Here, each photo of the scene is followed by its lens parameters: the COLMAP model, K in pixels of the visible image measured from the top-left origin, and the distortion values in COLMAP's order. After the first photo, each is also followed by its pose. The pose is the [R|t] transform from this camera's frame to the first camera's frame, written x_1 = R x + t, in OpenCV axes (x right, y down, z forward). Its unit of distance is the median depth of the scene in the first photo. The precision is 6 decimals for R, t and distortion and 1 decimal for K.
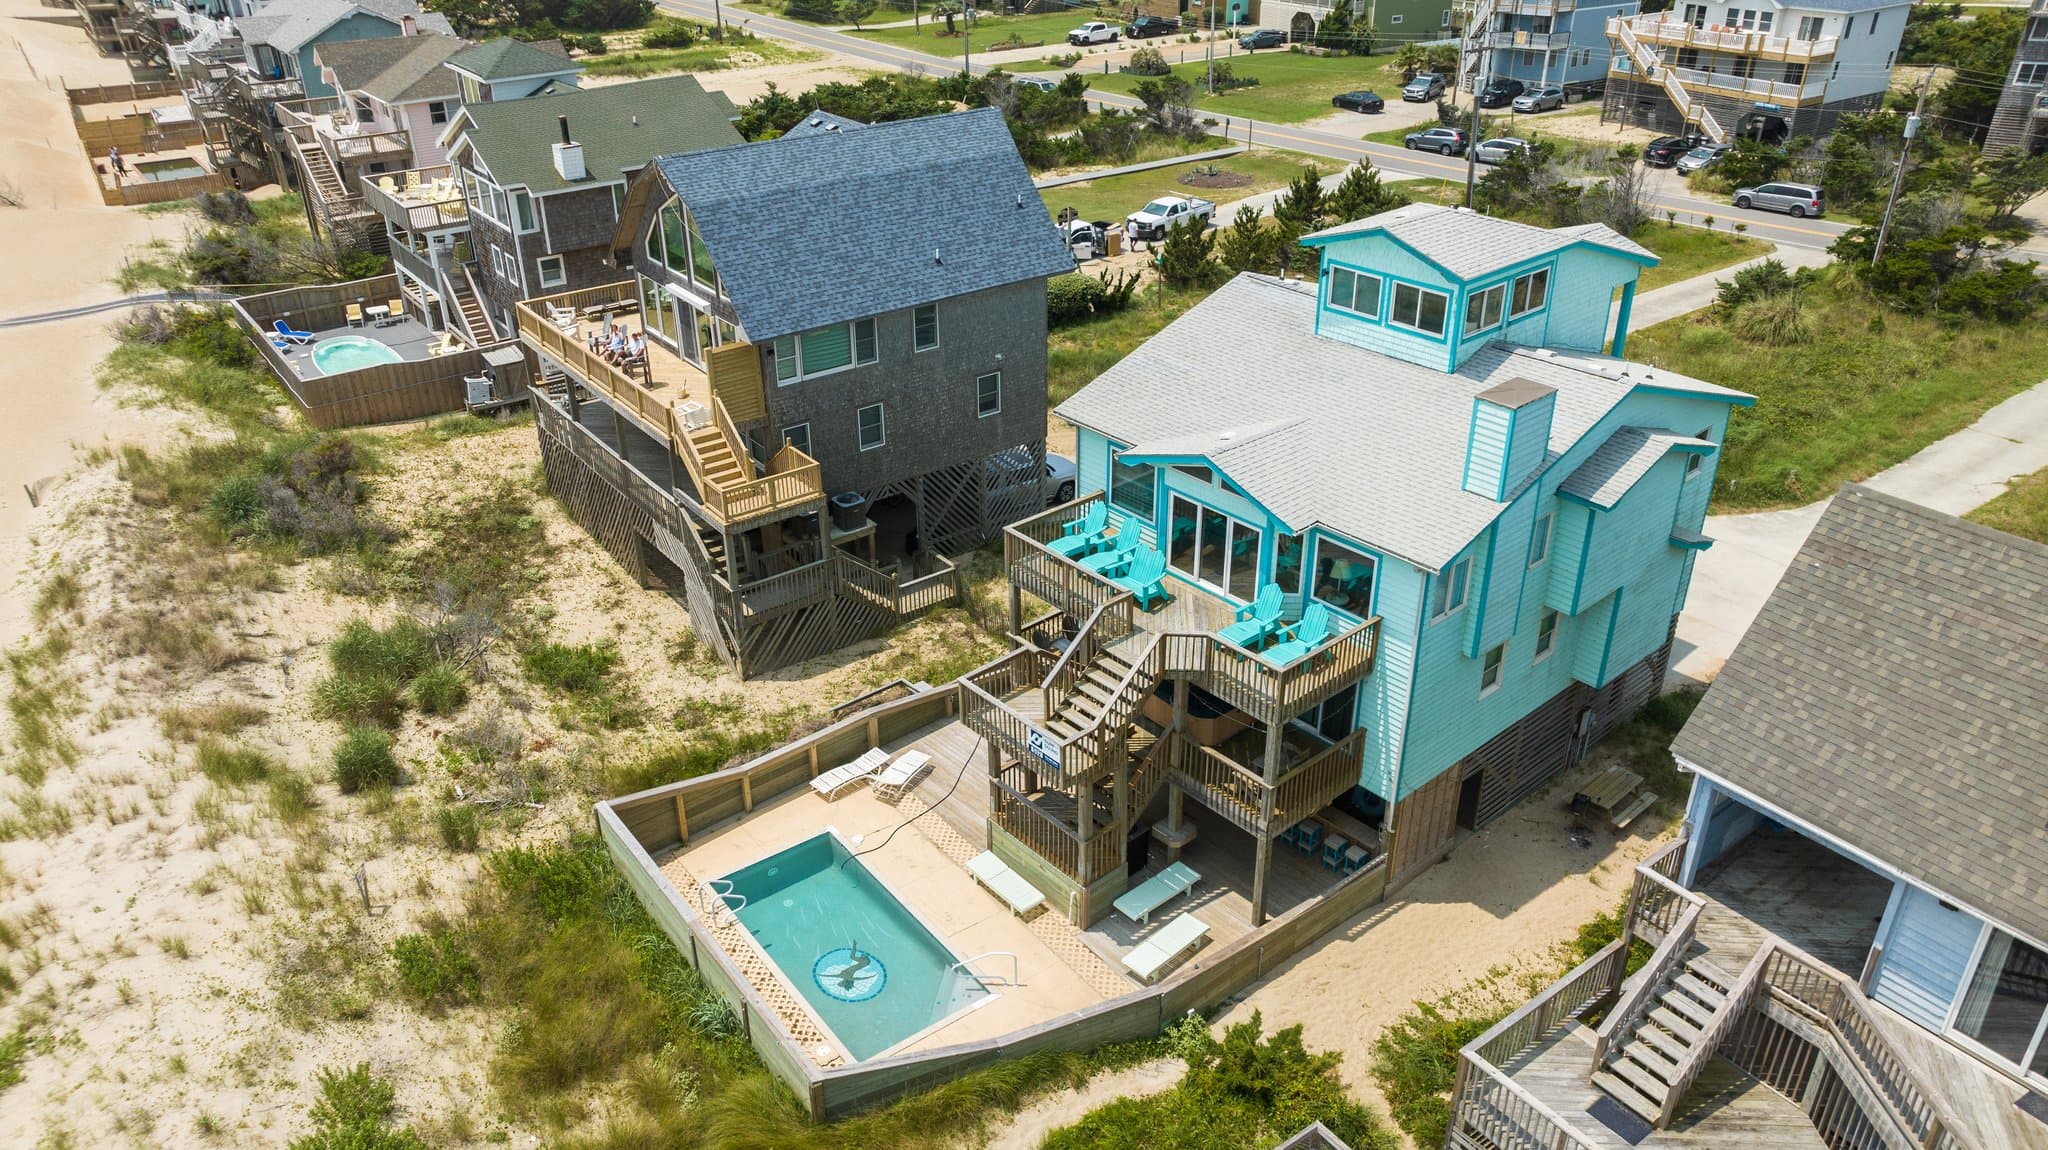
lens RADIAL K [[1452.8, 0, 1022.2], [0, 1452.8, 579.4], [0, 0, 1]] dist [-0.014710, 0.005323]
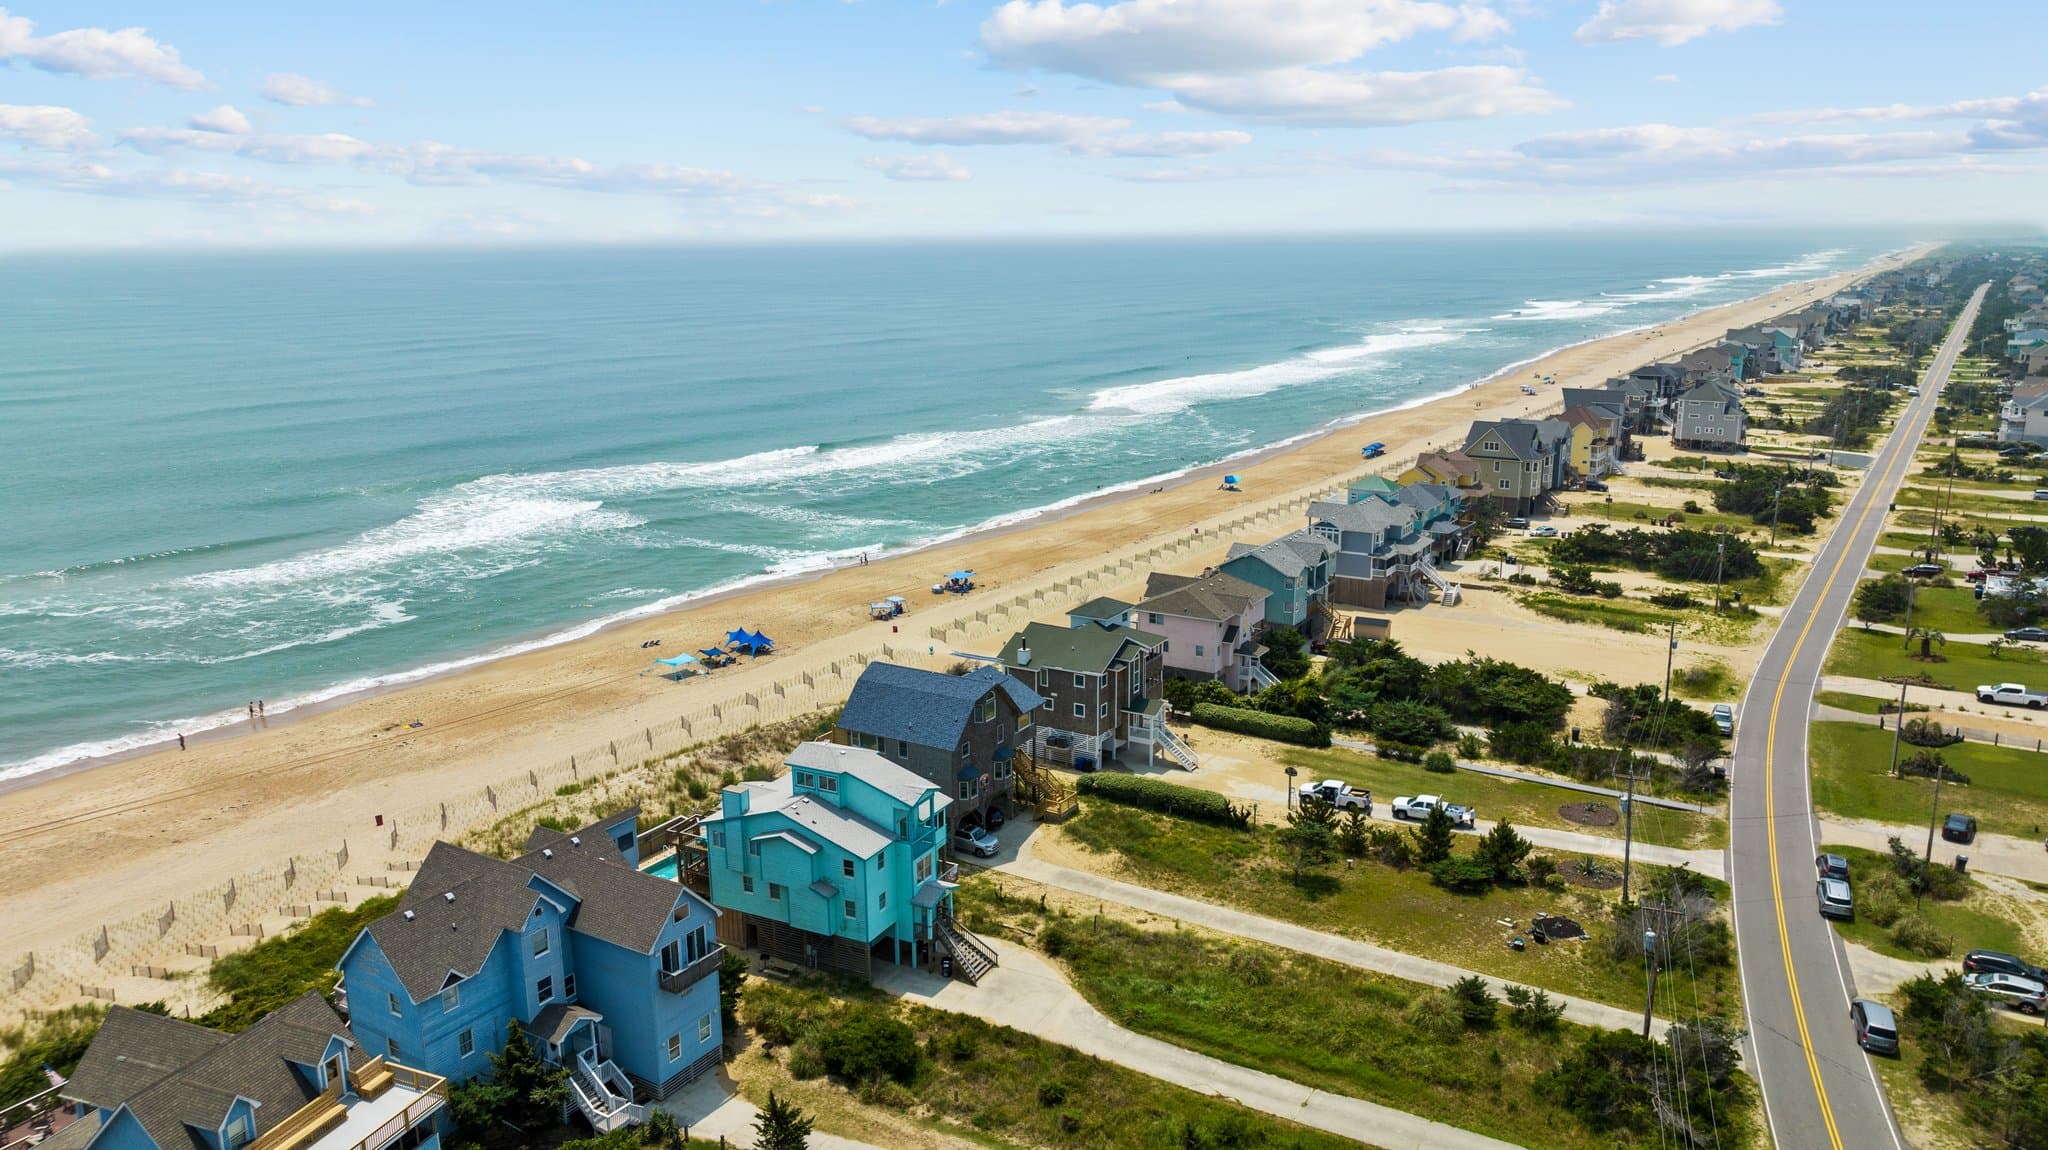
lens RADIAL K [[1452.8, 0, 1028.1], [0, 1452.8, 565.9], [0, 0, 1]] dist [-0.014710, 0.005323]
pose [[0.372076, 0.211623, -0.903756, 1.722769], [-0.437305, 0.898798, 0.030424, -0.484445], [0.818733, 0.383897, 0.426965, -0.037324]]
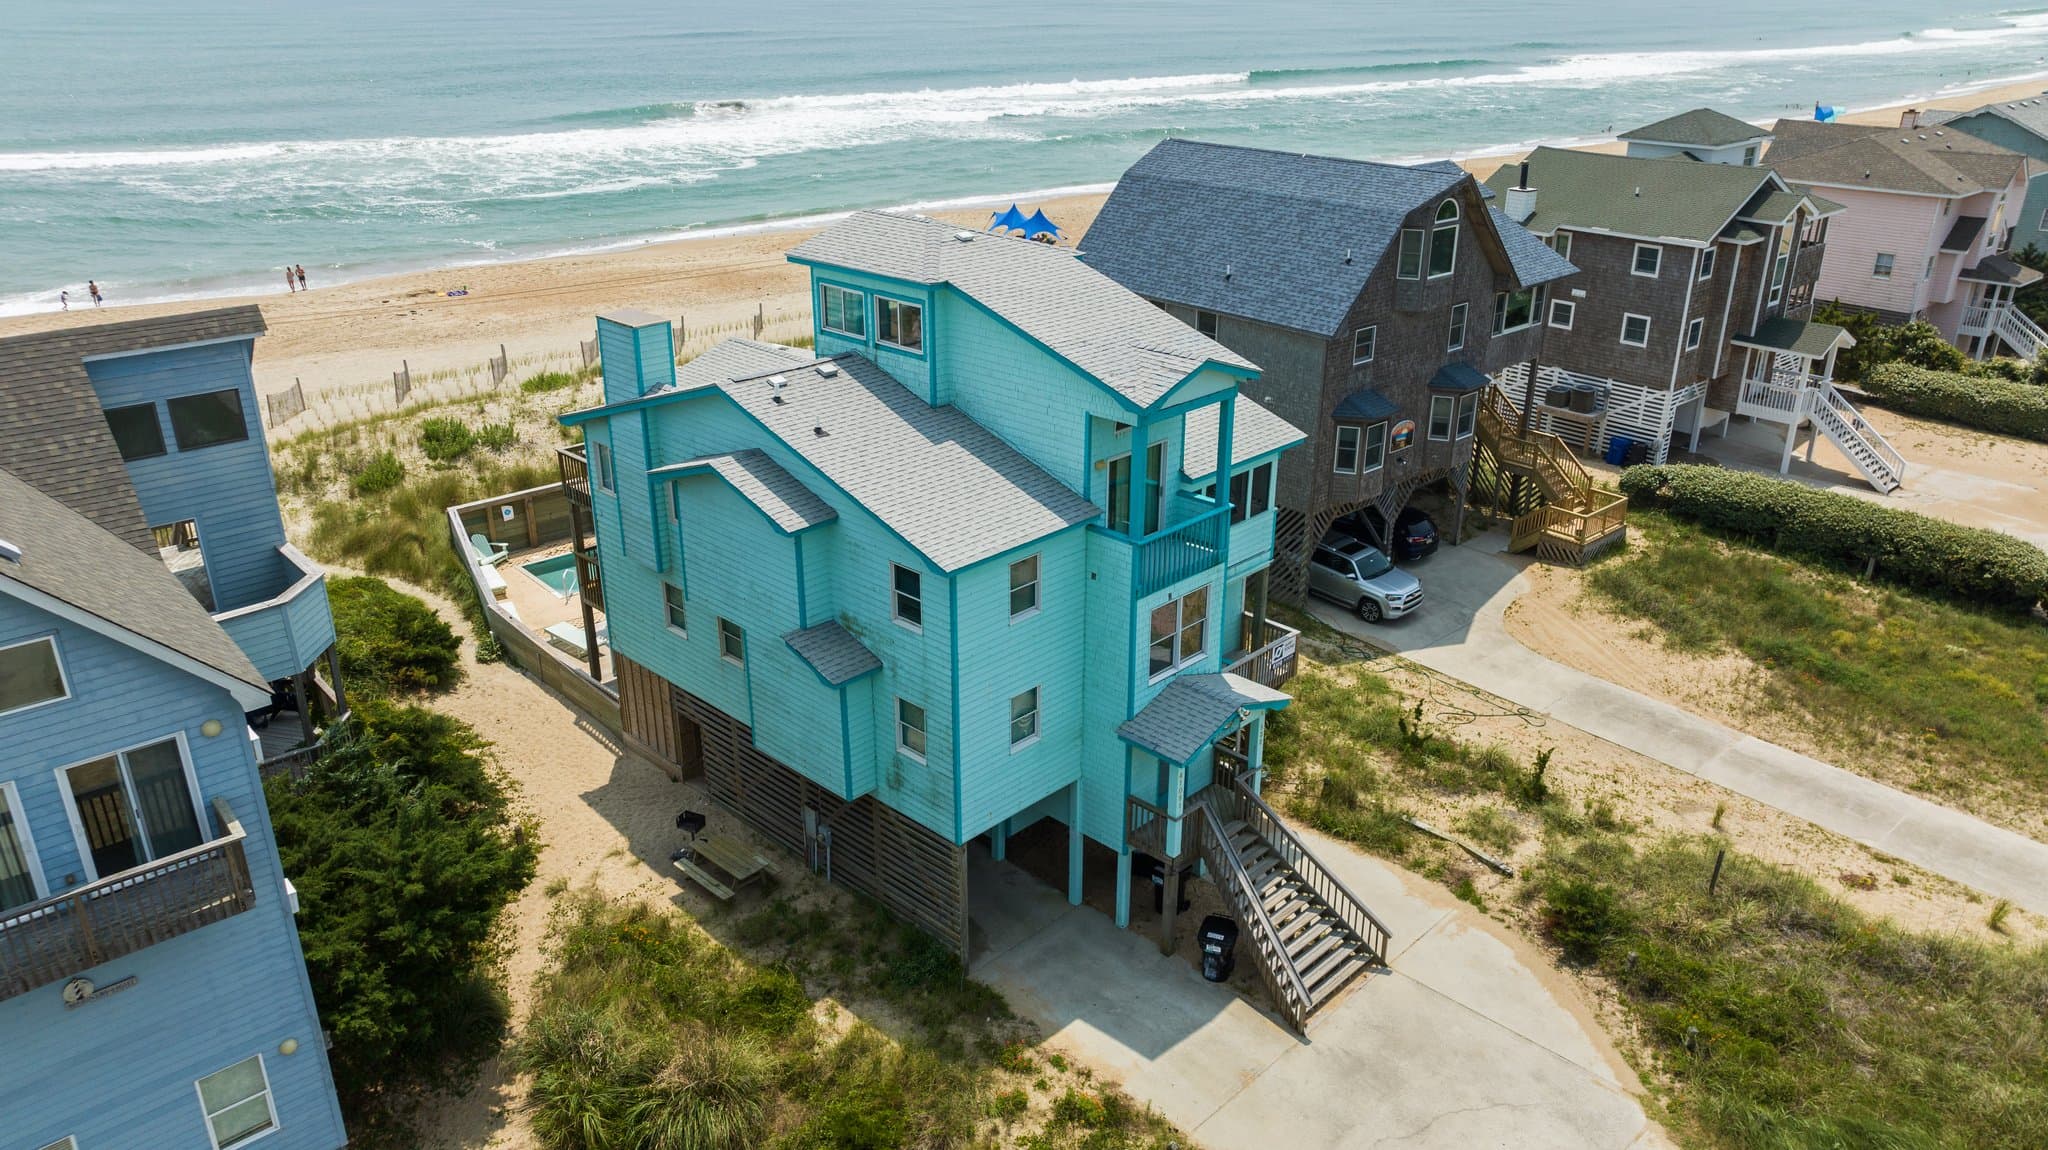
lens RADIAL K [[1452.8, 0, 1028.4], [0, 1452.8, 578.1], [0, 0, 1]] dist [-0.014710, 0.005323]
pose [[0.087241, 0.397560, -0.913419, 0.711180], [-0.477548, 0.821384, 0.311892, -0.221274], [0.874264, 0.408992, 0.261512, 0.516669]]
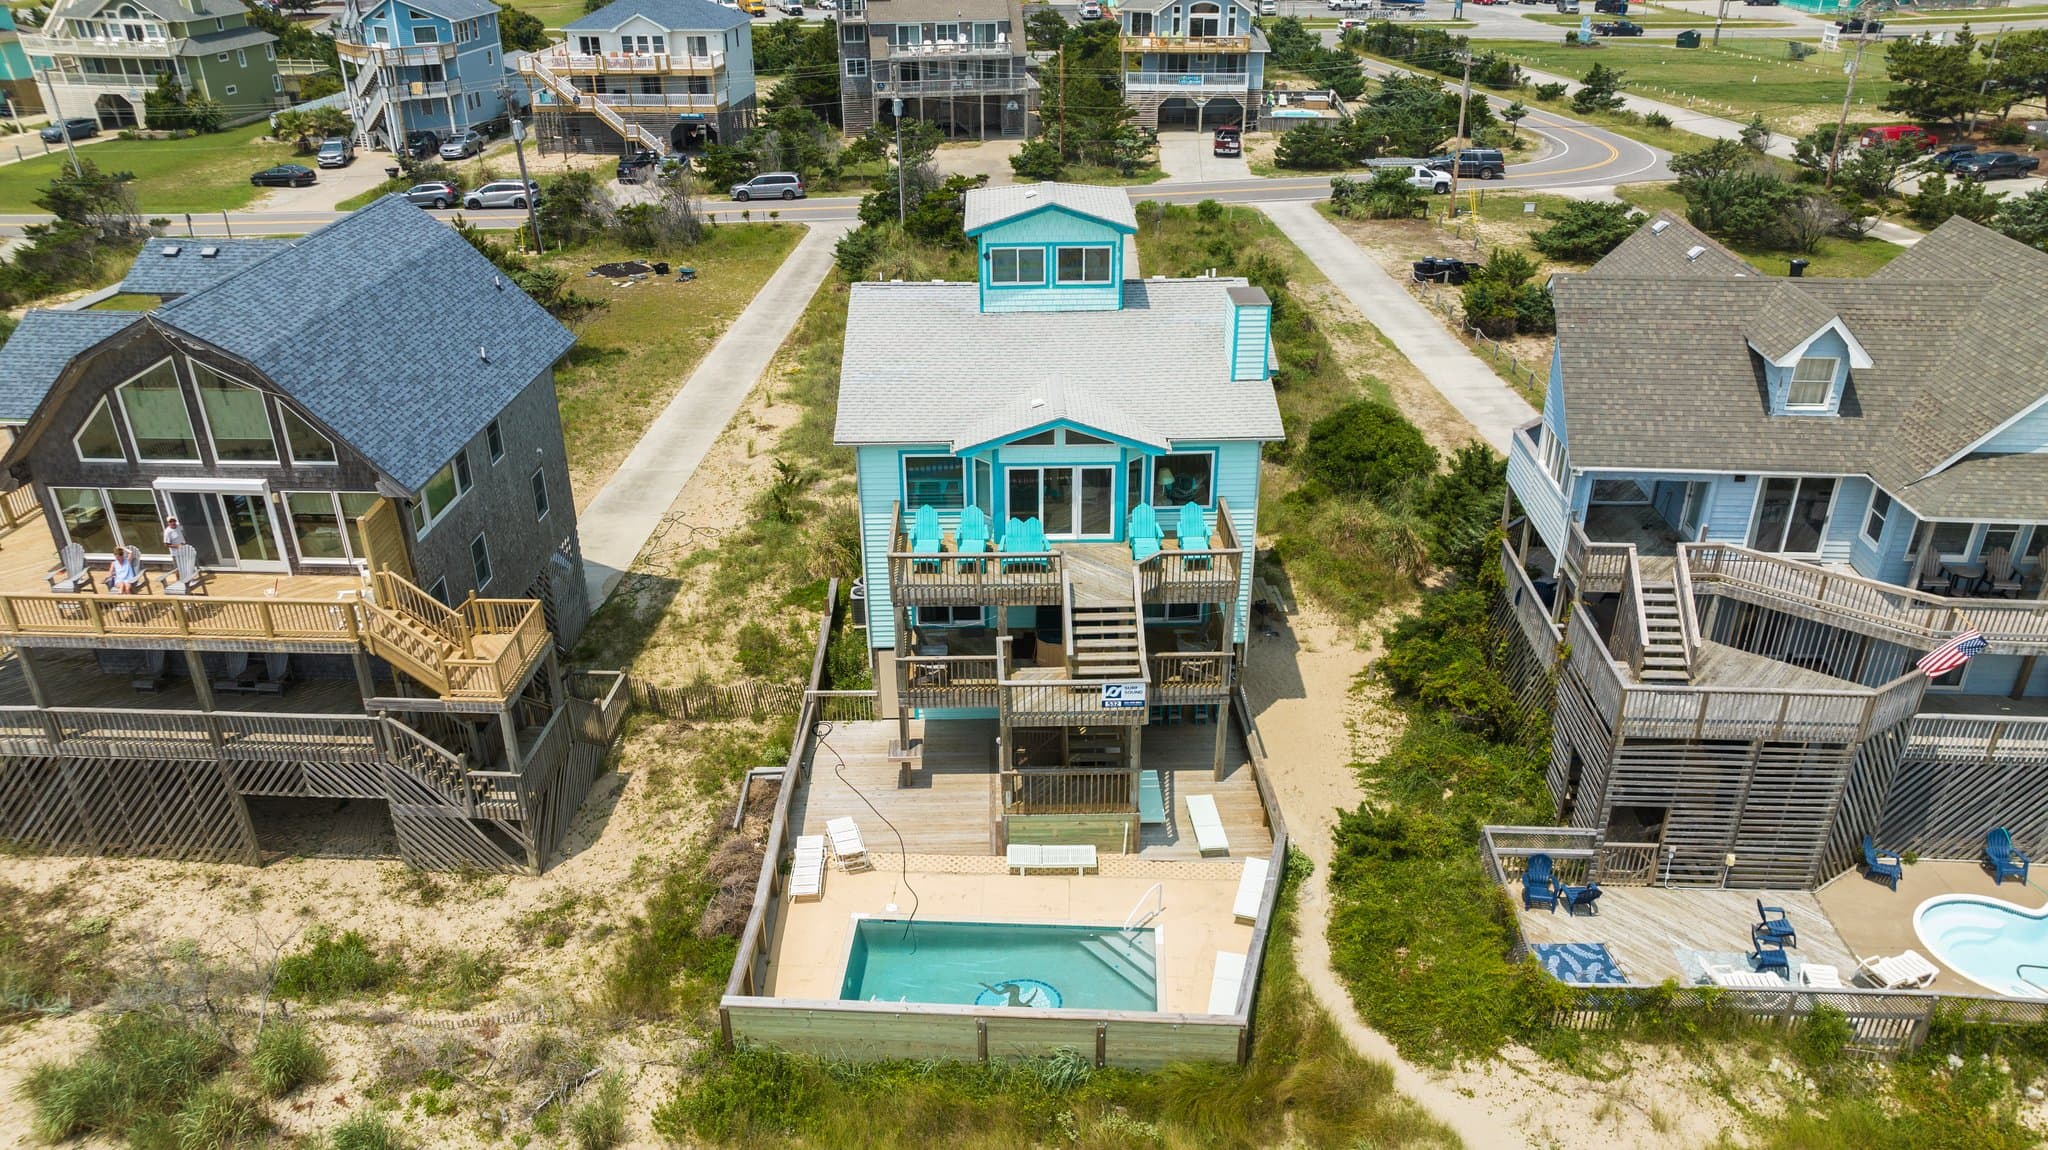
lens RADIAL K [[1452.8, 0, 1019.9], [0, 1452.8, 574.7], [0, 0, 1]] dist [-0.014710, 0.005323]
pose [[0.642054, -0.344965, 0.684665, -0.371729], [0.367542, 0.922233, 0.119995, -0.063276], [-0.672815, 0.174599, 0.718913, 0.122612]]
